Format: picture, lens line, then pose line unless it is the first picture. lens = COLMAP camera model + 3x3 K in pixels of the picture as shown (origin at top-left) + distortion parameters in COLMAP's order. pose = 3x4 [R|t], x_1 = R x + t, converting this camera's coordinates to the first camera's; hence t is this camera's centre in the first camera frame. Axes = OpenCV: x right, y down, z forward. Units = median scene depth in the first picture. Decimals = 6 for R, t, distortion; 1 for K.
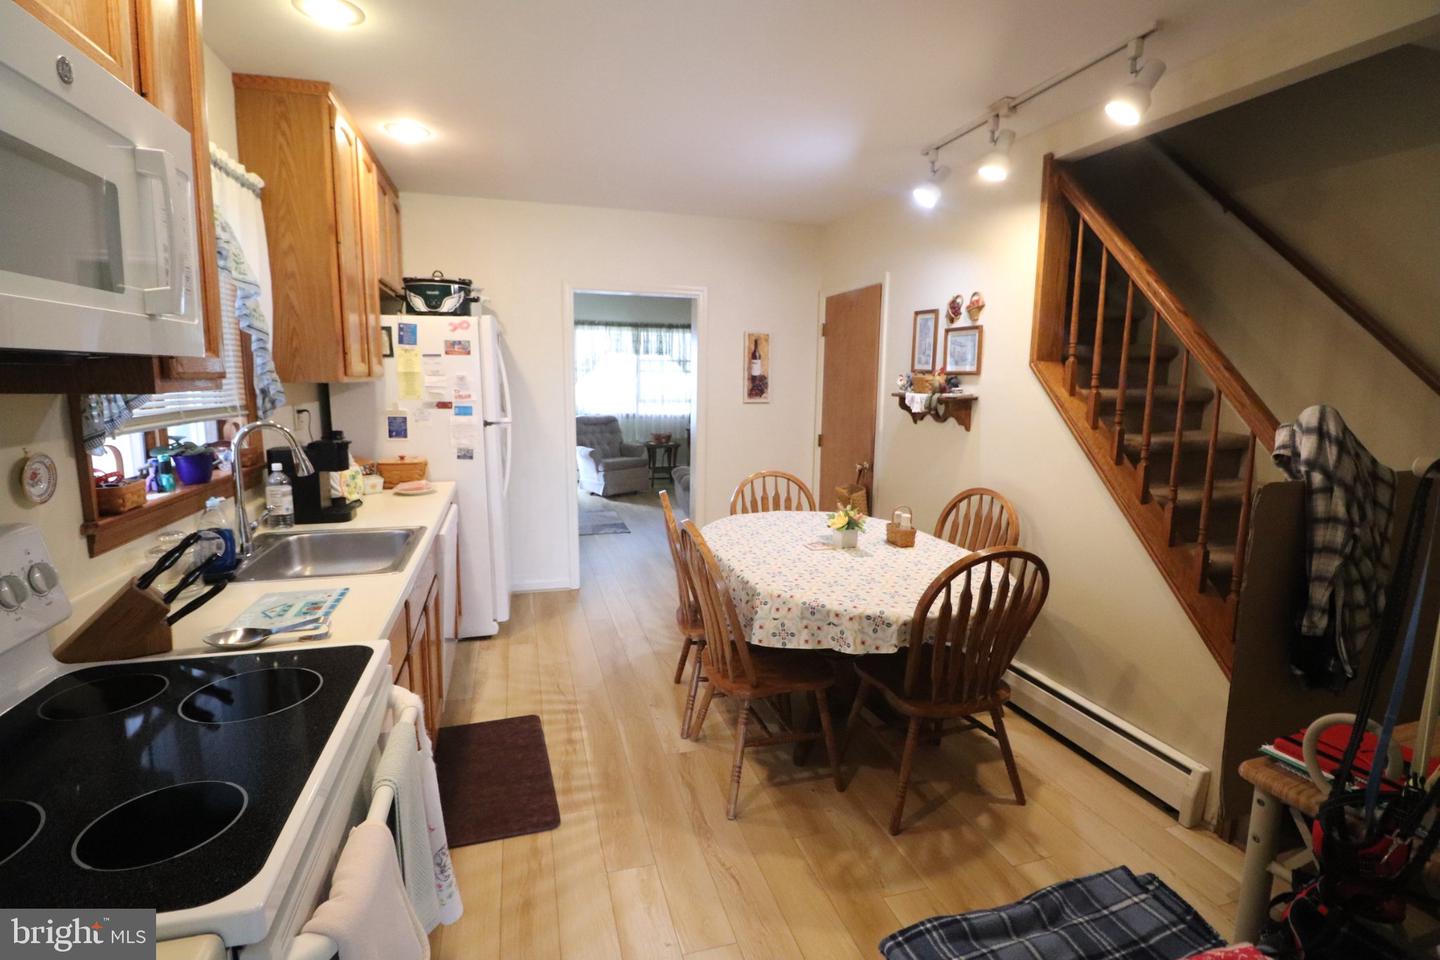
lens RADIAL K [[671.8, 0, 713.2], [0, 671.8, 471.1], [0, 0, 1]] dist [-0.000624, -0.014422]
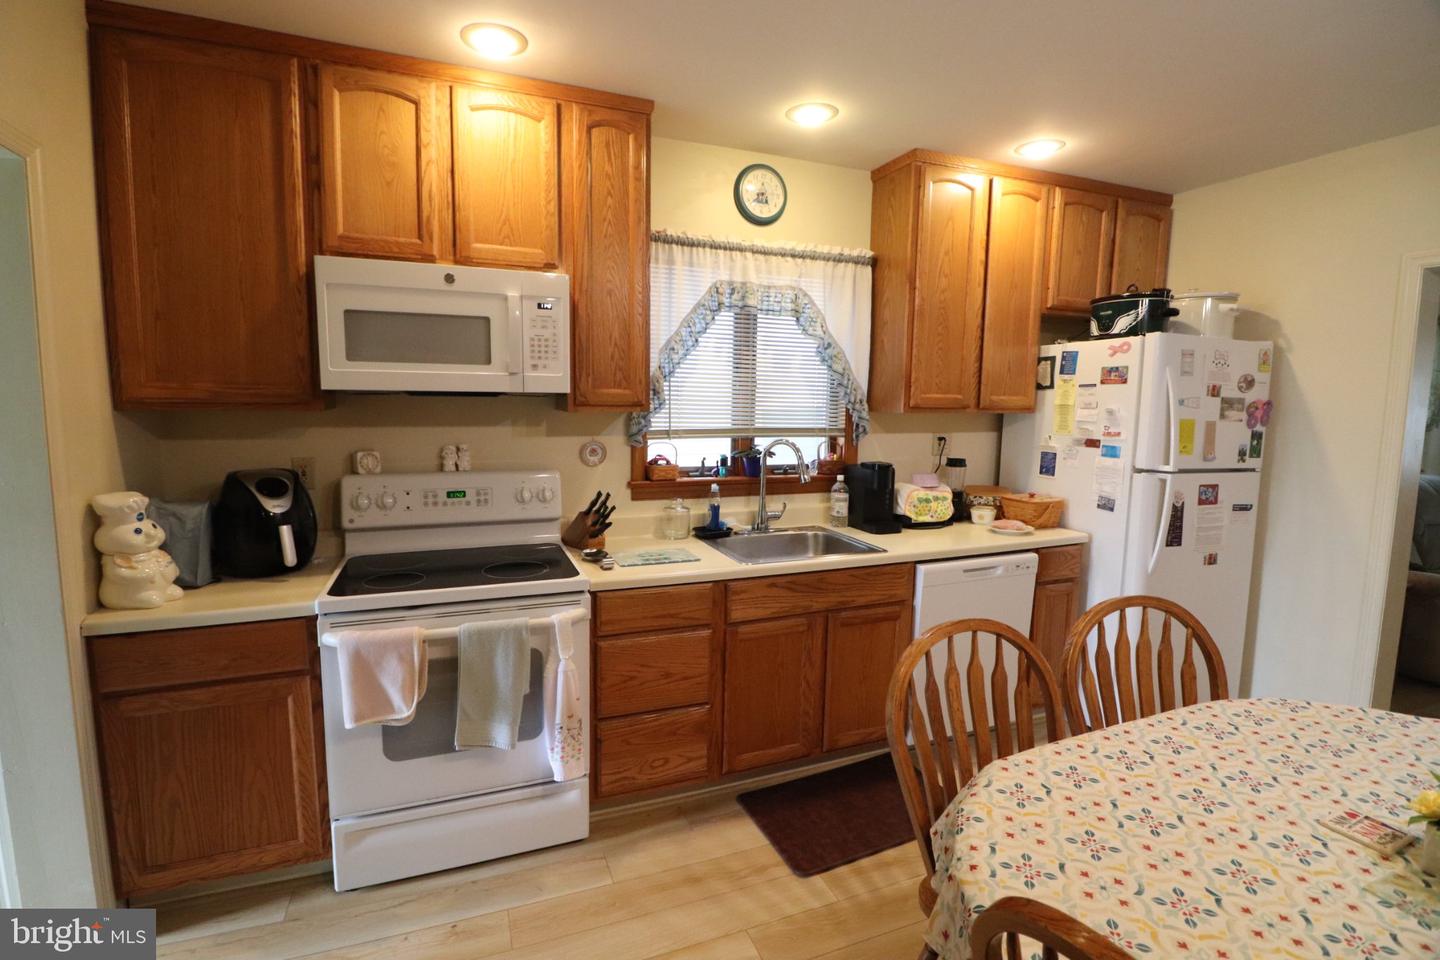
lens RADIAL K [[673.8, 0, 708.5], [0, 673.8, 471.9], [0, 0, 1]] dist [-0.002599, -0.012737]
pose [[0.077855, 0.098685, -0.992069, 0.417415], [-0.150976, 0.984780, 0.086112, -0.063286], [0.985467, 0.143075, 0.091569, 0.453463]]
